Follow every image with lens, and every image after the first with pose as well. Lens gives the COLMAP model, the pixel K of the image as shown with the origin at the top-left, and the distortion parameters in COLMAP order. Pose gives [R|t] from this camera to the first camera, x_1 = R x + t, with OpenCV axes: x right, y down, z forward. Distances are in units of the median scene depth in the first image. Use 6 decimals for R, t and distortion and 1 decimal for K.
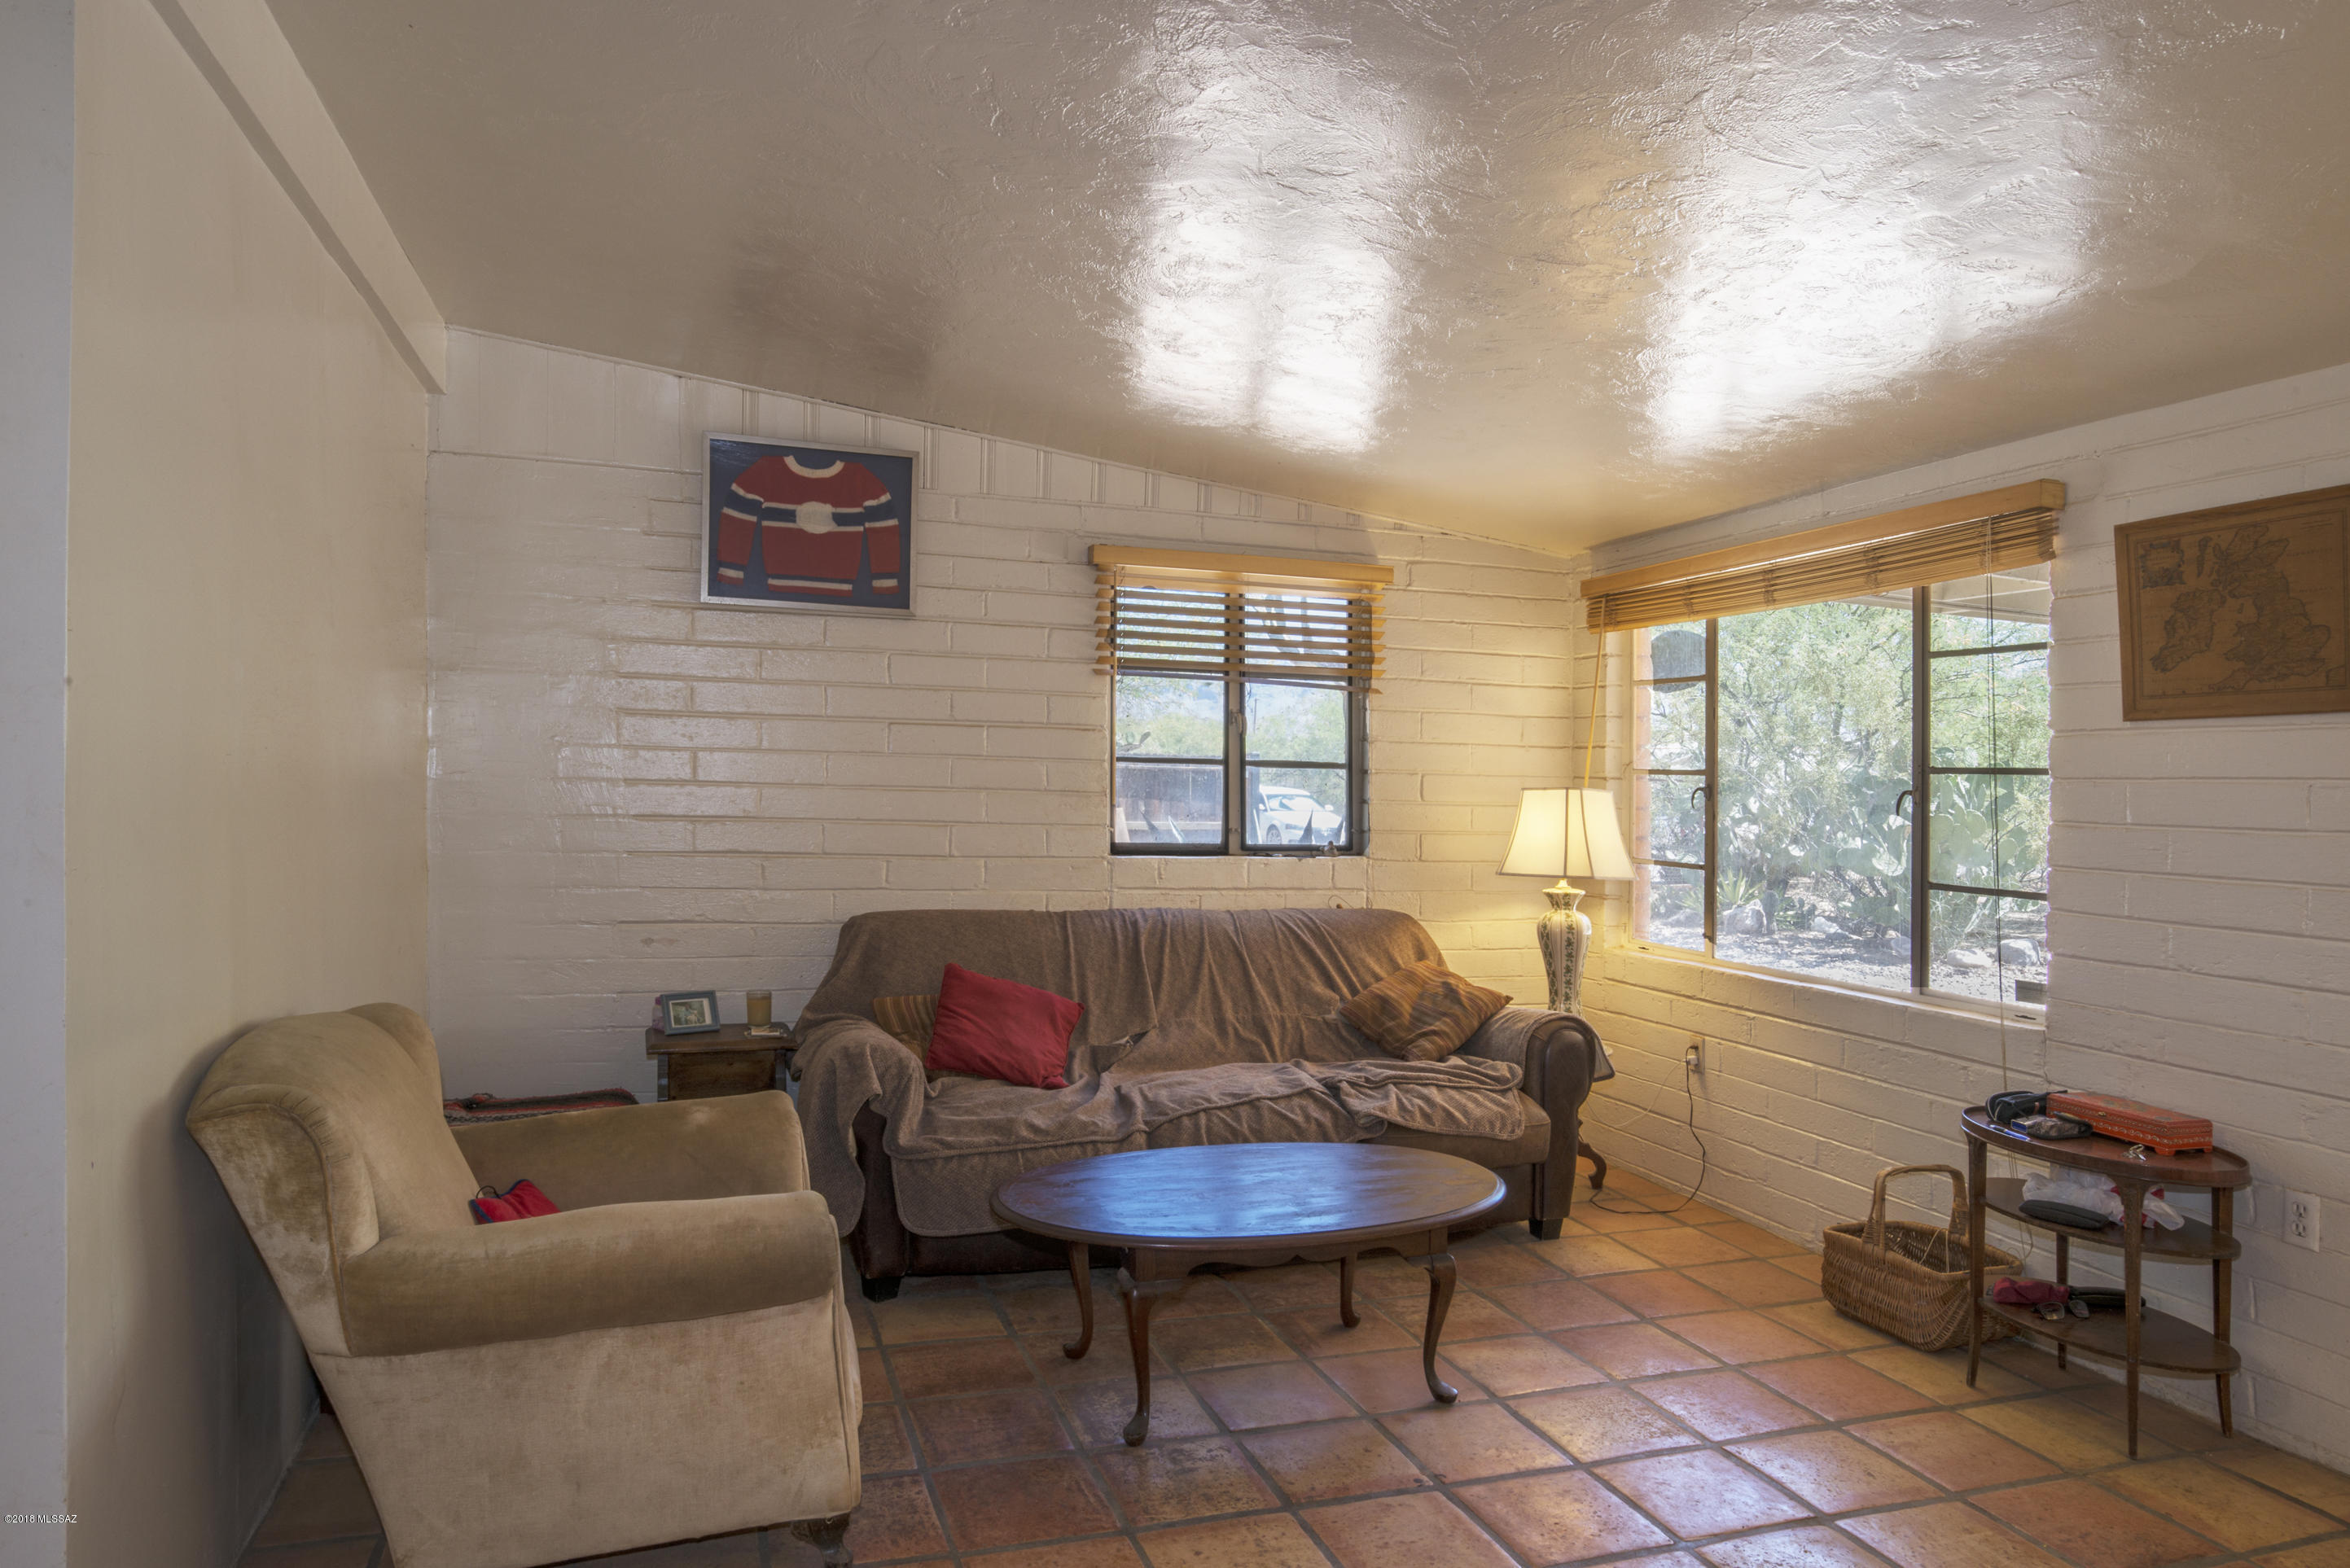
lens RADIAL K [[1267.2, 0, 1166.6], [0, 1267.2, 778.9], [0, 0, 1]] dist [-0.030163, 0.010900]
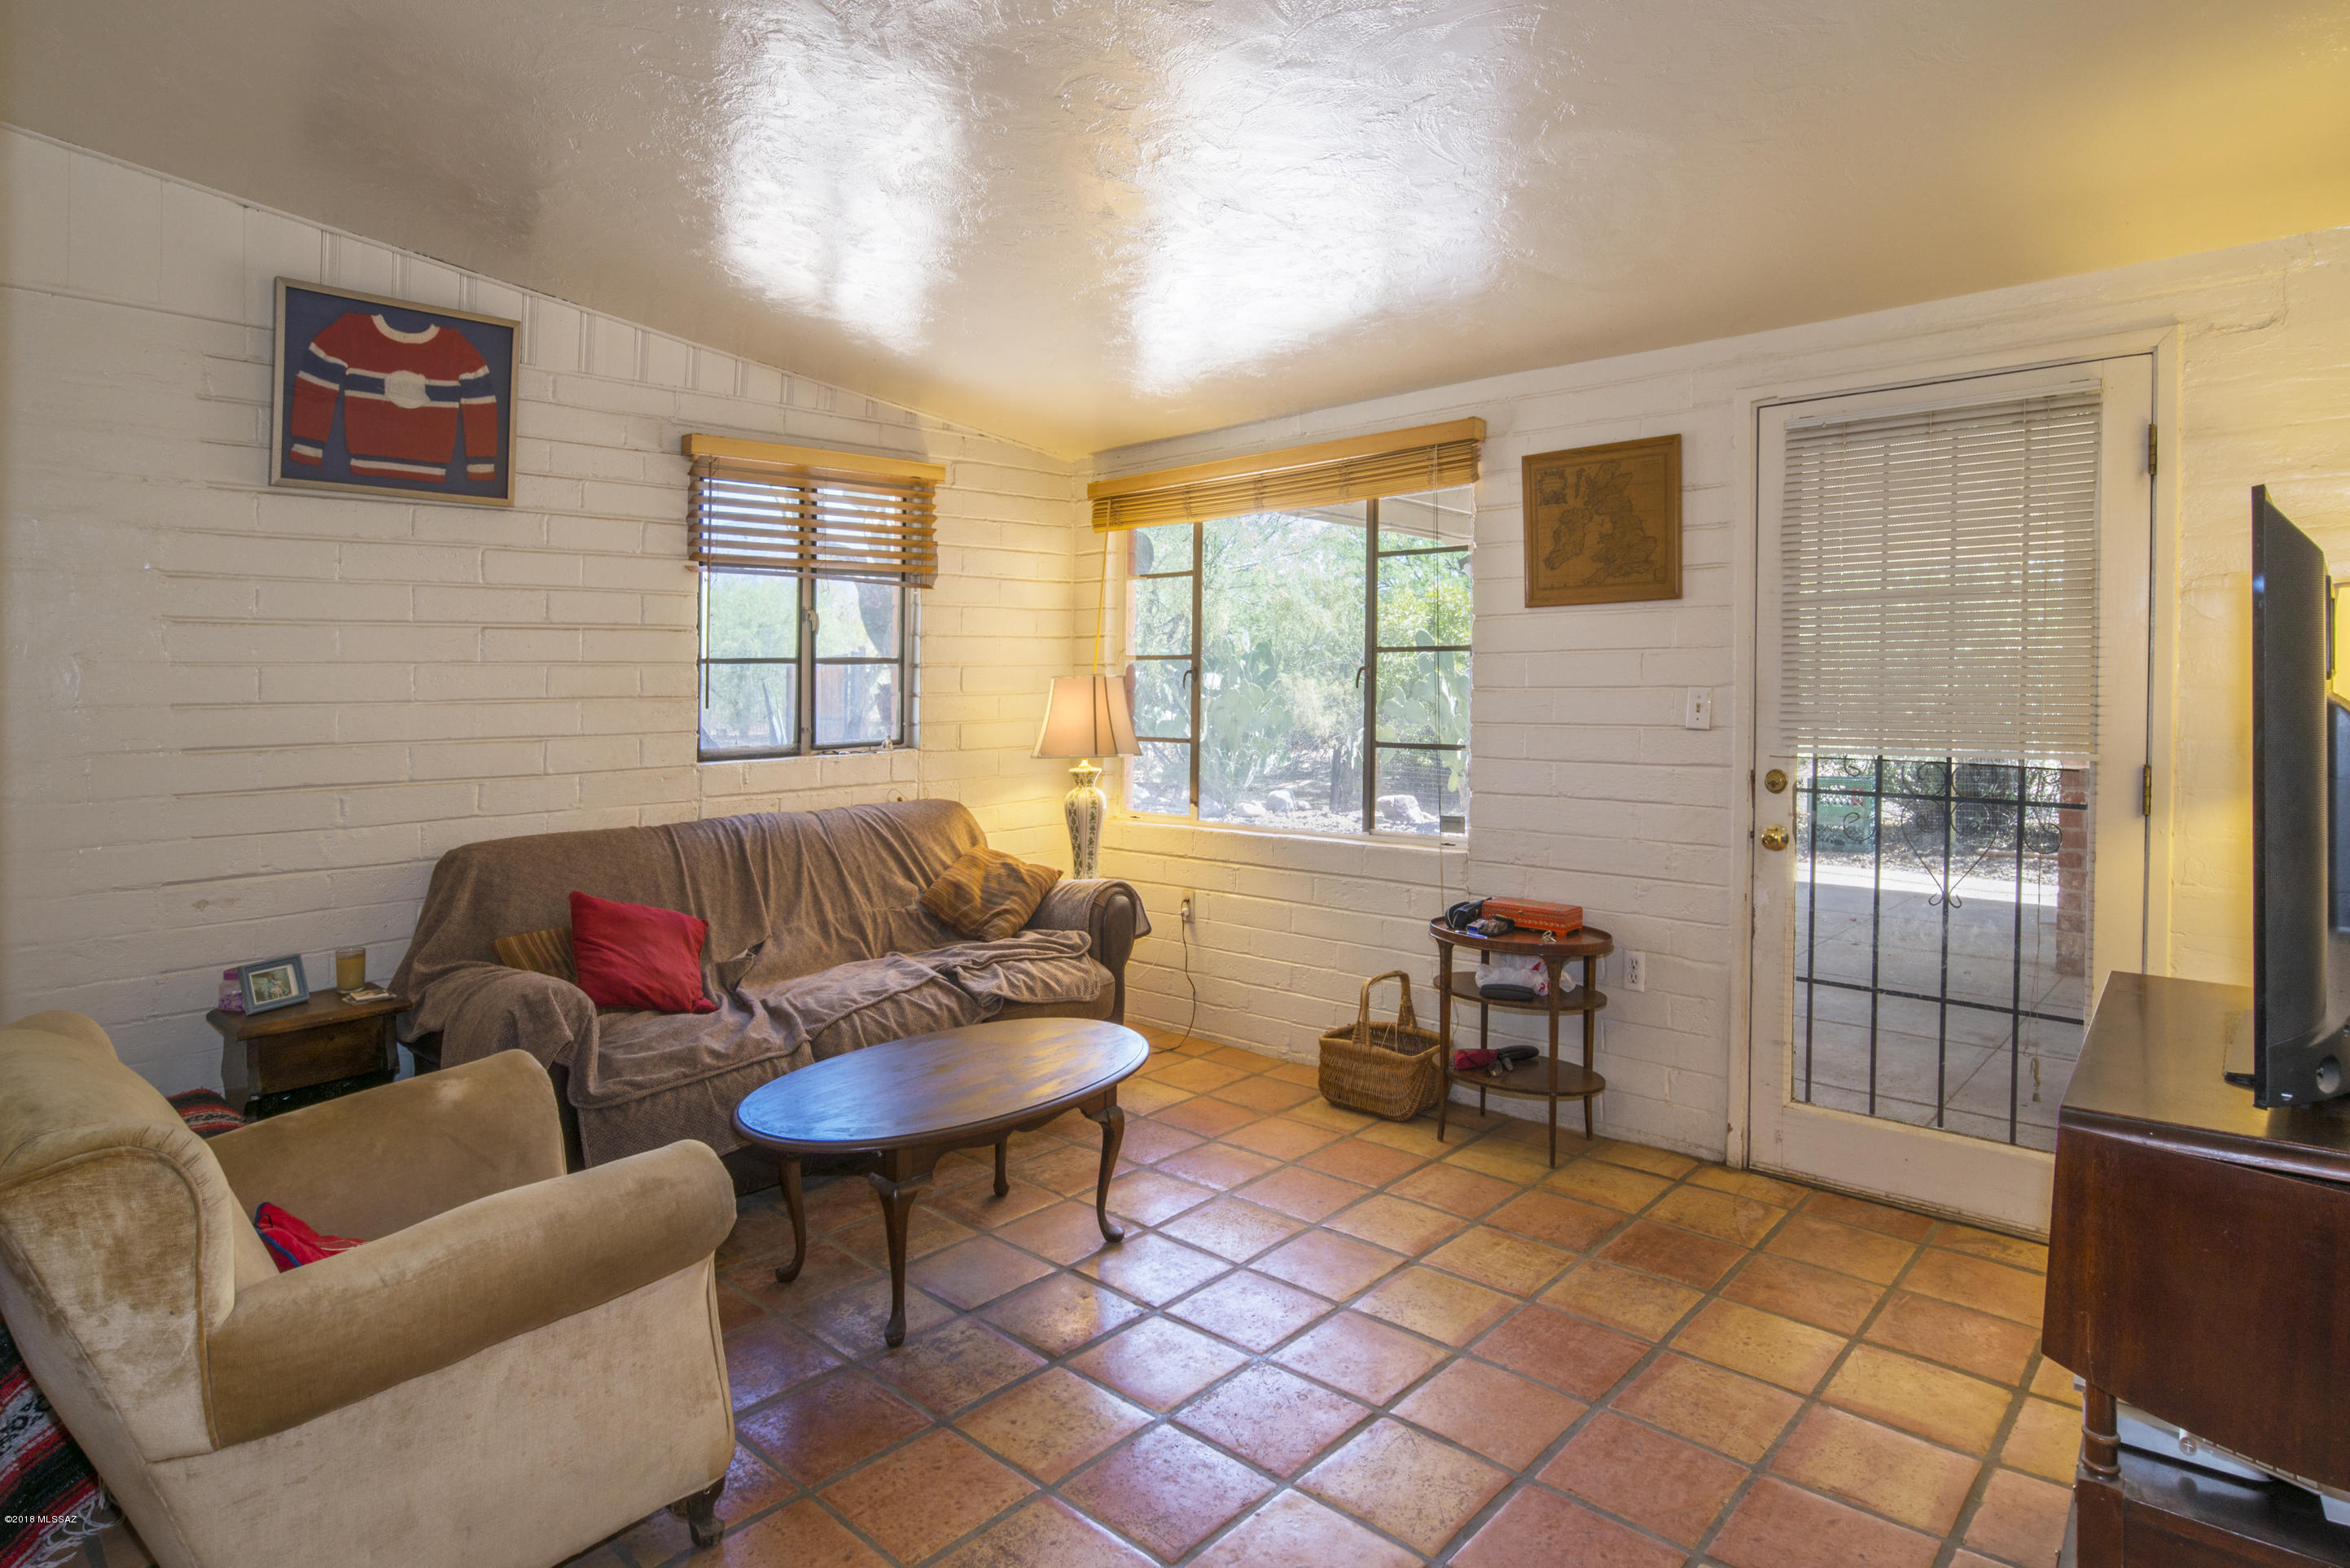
lens RADIAL K [[1231.8, 0, 1212.1], [0, 1231.8, 683.3], [0, 0, 1]] dist [-0.041445, 0.014002]
pose [[0.890637, -0.038695, 0.453066, -0.123242], [0.033872, 0.999250, 0.018758, -0.003301], [-0.453452, -0.001360, 0.891280, 0.014444]]
